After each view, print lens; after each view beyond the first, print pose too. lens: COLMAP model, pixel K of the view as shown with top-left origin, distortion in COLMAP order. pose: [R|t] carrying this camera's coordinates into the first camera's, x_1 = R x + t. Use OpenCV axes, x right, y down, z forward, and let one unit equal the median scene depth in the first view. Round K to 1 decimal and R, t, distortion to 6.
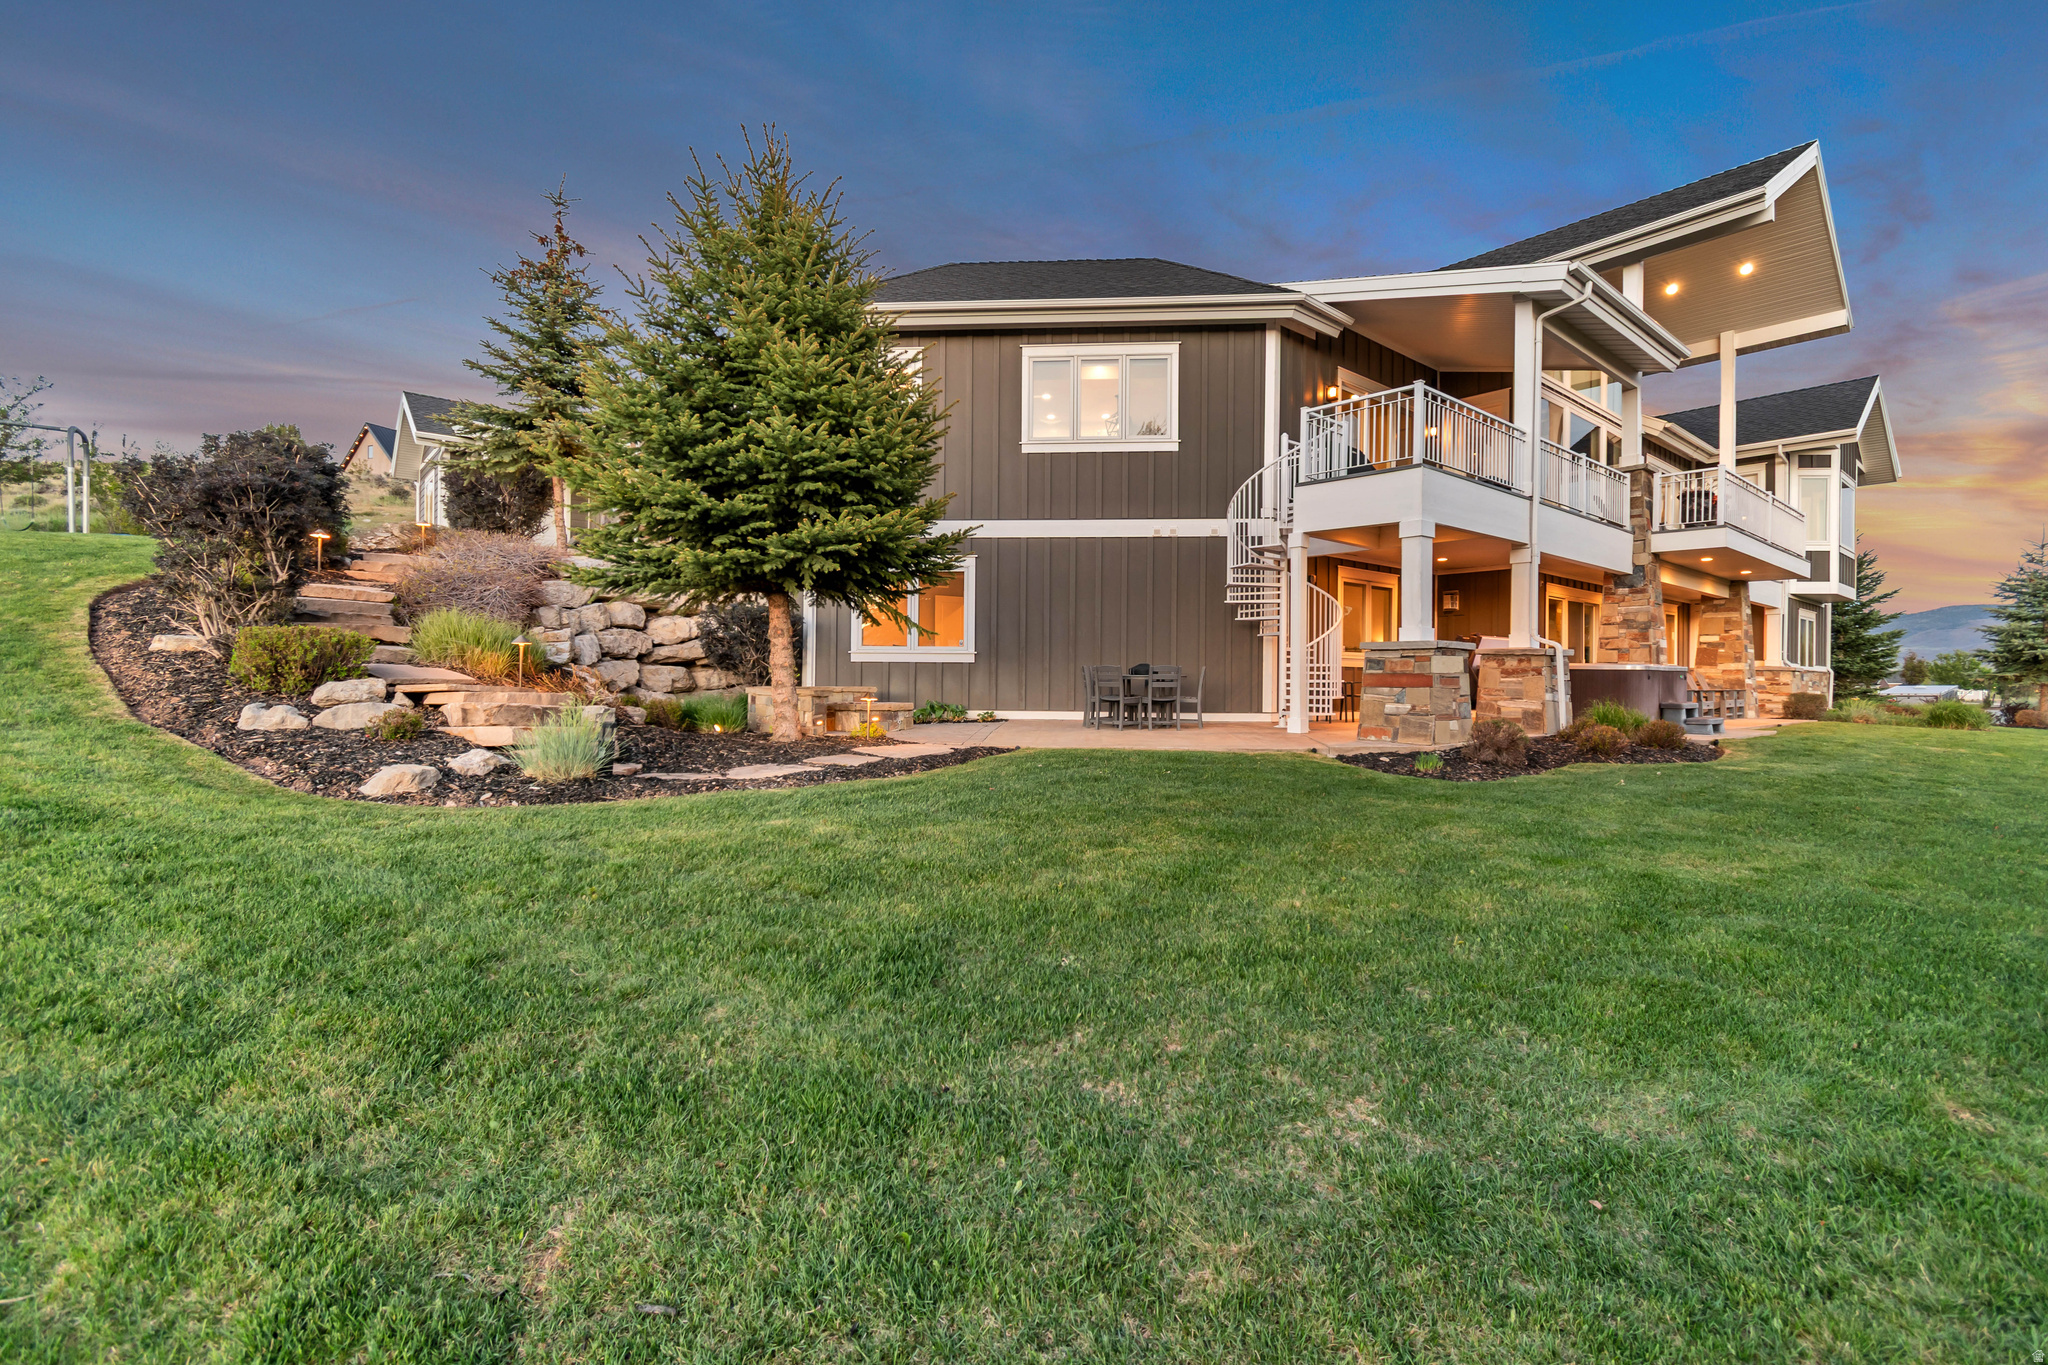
lens RADIAL K [[903.4, 0, 1024.0], [0, 903.4, 682.5], [0, 0, 1]] dist [0.002529, 0.000036]
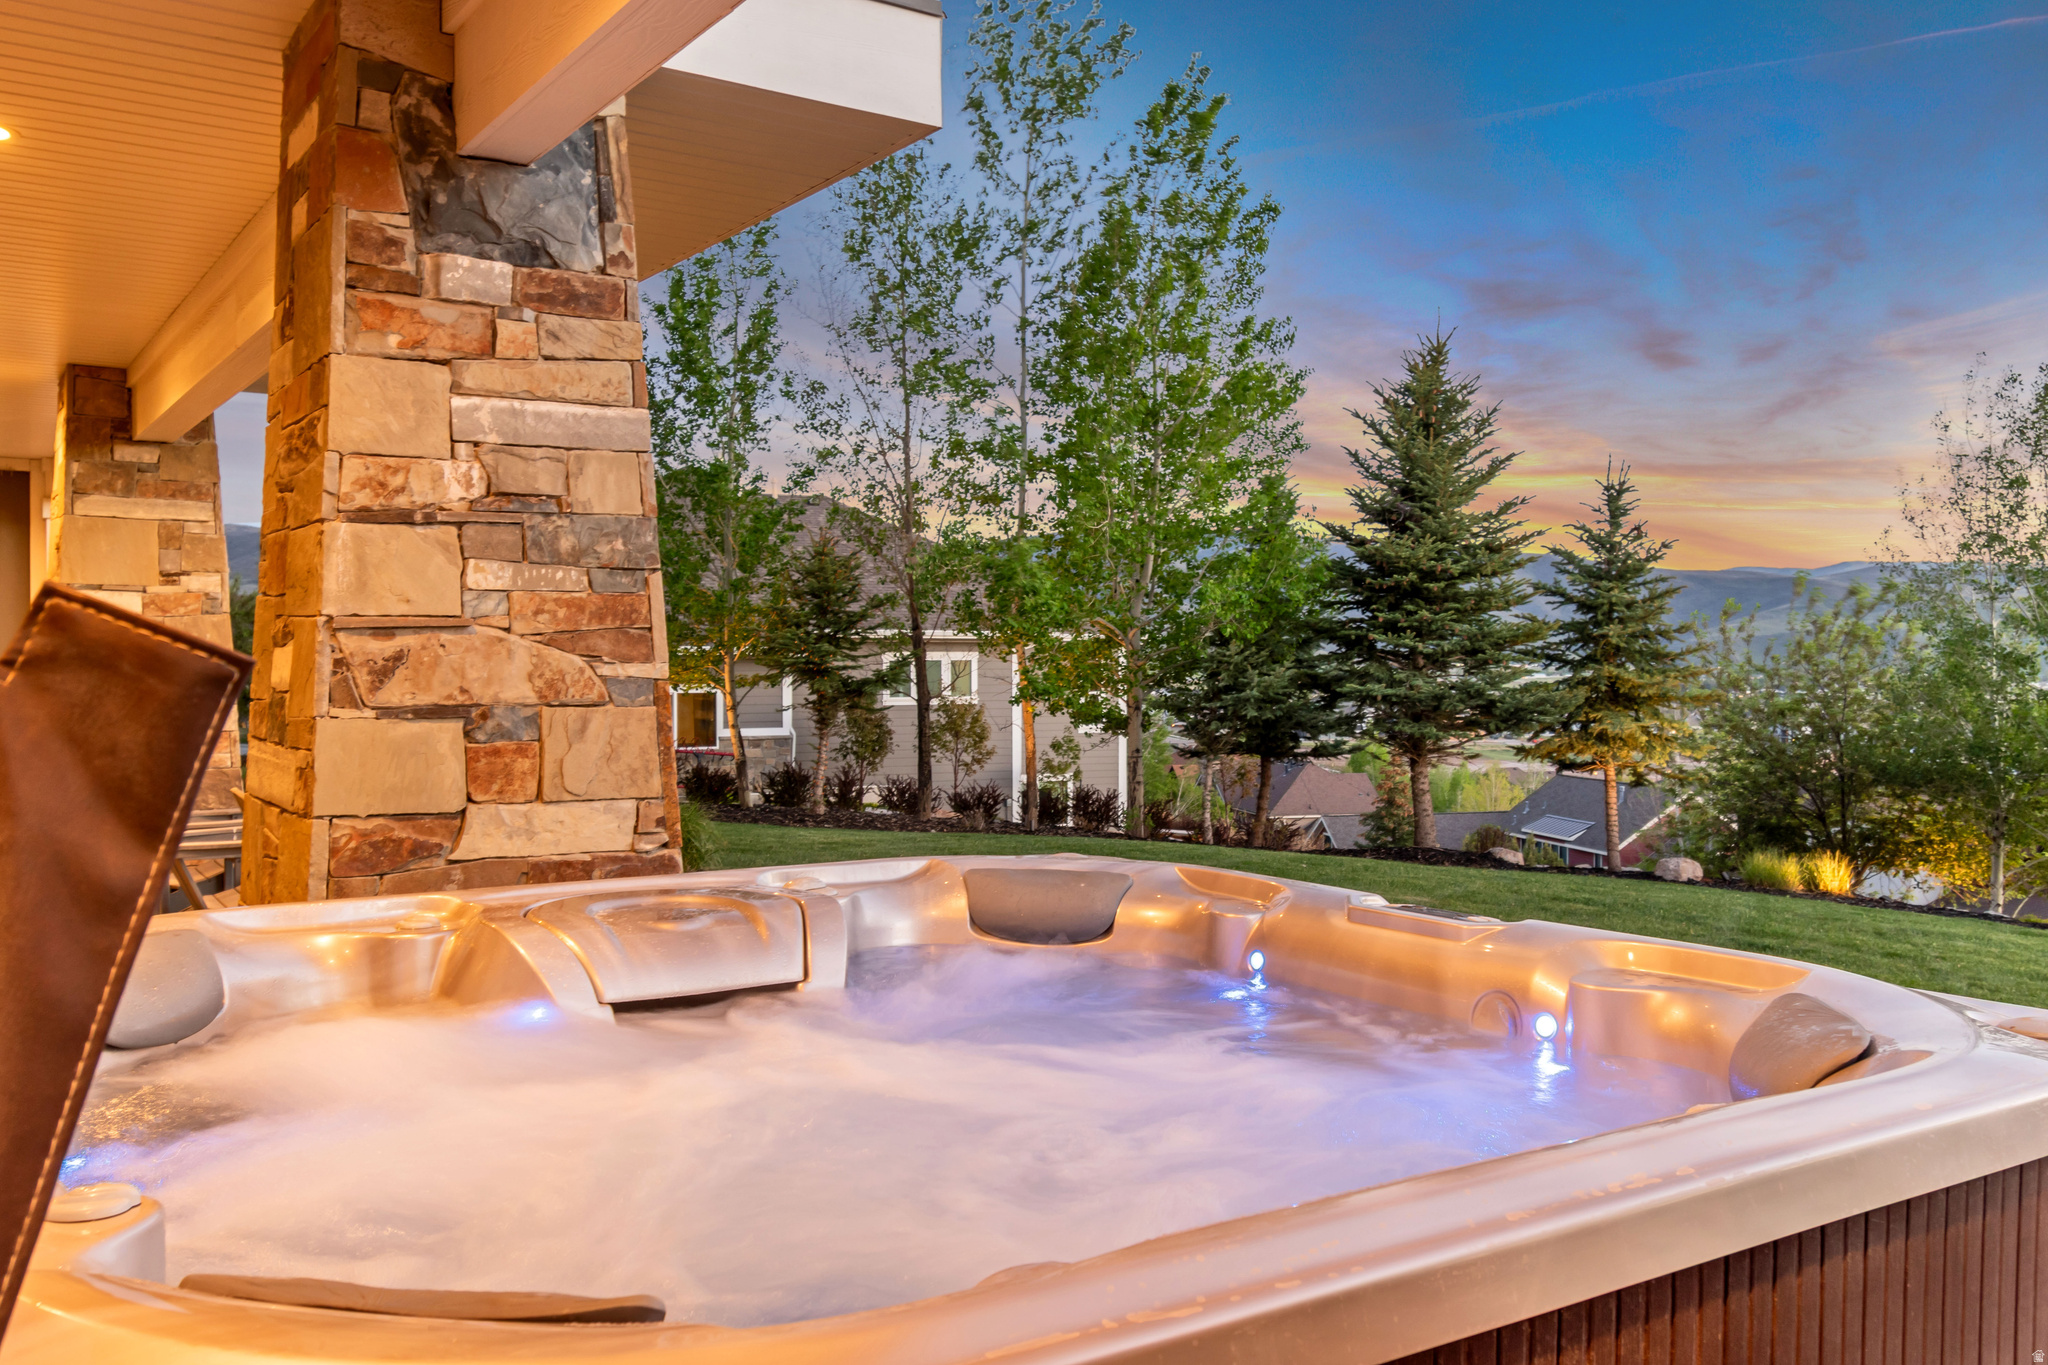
lens RADIAL K [[1693.3, 0, 1023.9], [0, 1693.3, 684.1], [0, 0, 1]] dist [-0.001767, -0.000731]
pose [[0.103449, -0.022002, 0.994391, 0.421801], [-0.001317, 0.999751, 0.022258, -0.046667], [-0.994634, -0.003612, 0.103394, 0.897862]]
